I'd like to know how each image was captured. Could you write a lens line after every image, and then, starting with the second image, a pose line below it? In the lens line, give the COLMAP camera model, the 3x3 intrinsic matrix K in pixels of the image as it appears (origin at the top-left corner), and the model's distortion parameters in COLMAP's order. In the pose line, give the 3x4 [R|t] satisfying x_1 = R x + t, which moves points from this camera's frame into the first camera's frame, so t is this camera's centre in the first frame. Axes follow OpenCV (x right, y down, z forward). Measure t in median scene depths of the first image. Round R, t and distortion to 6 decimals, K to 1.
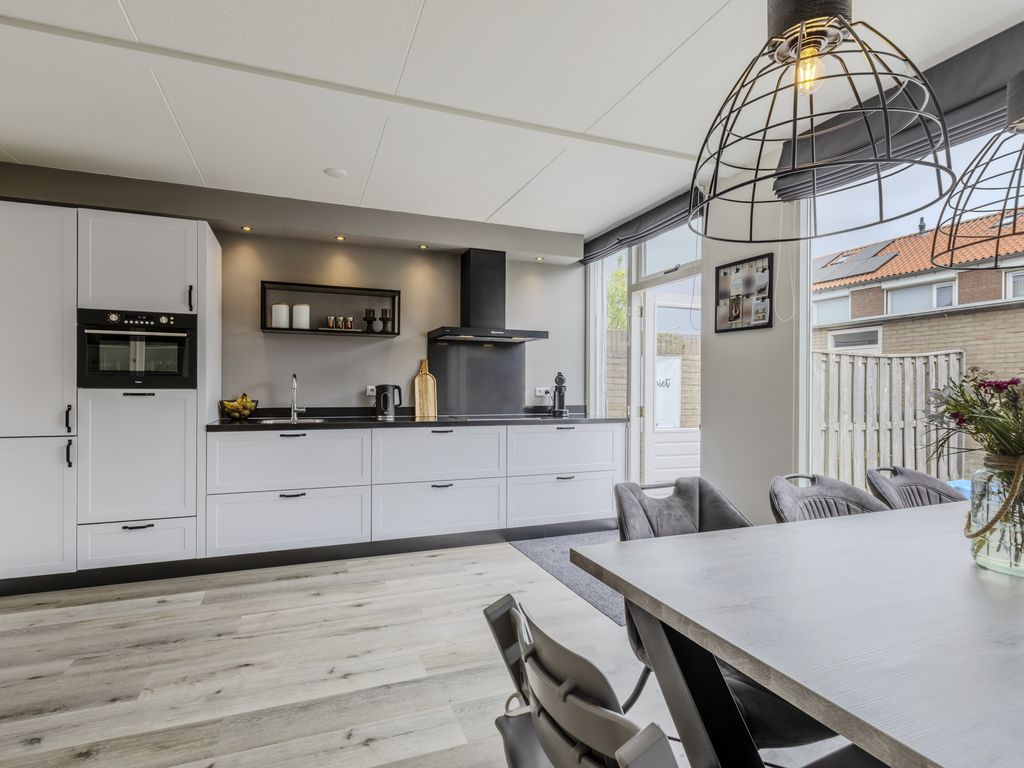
lens RADIAL K [[526.8, 0, 497.9], [0, 526.8, 387.1], [0, 0, 1]] dist [0.000729, 0.000839]
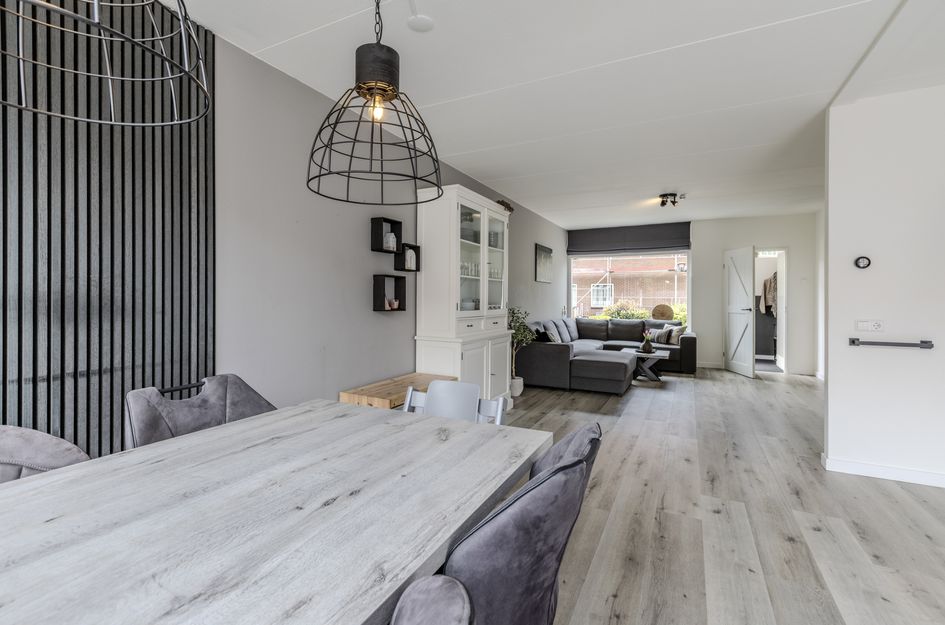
lens RADIAL K [[434.5, 0, 471.6], [0, 434.5, 305.5], [0, 0, 1]] dist [0.003797, -0.000081]
pose [[-0.740711, 0.002022, -0.671821, 0.316015], [-0.007878, 0.999901, 0.011695, 0.004279], [0.671778, 0.013955, -0.740621, 0.548511]]
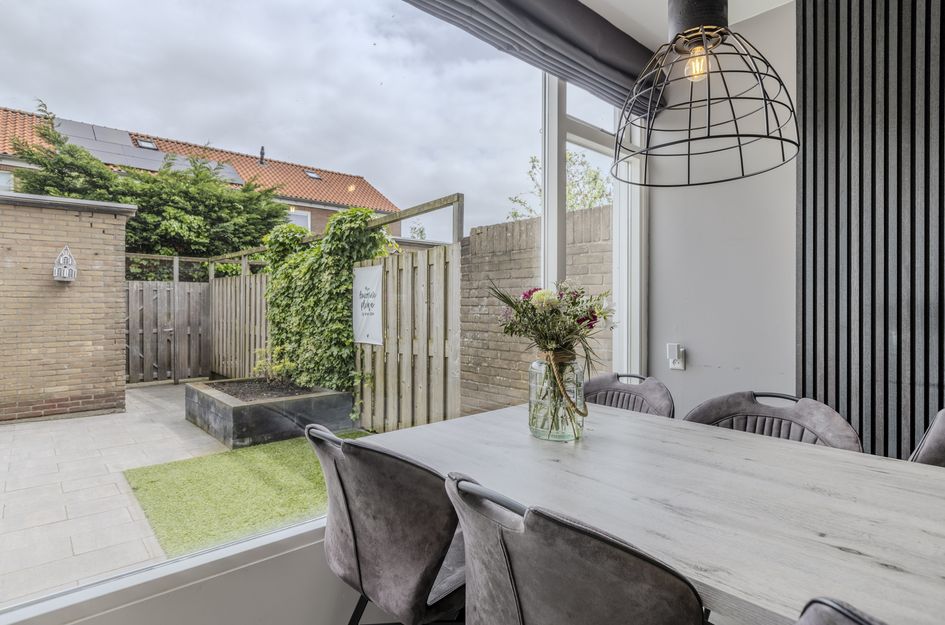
lens RADIAL K [[492.7, 0, 466.9], [0, 492.7, 305.1], [0, 0, 1]] dist [0.001470, -0.000382]
pose [[-0.354740, -0.008756, 0.934924, 0.087869], [-0.006062, 0.999957, 0.007065, 0.003822], [-0.934945, -0.003162, -0.354778, 0.561329]]
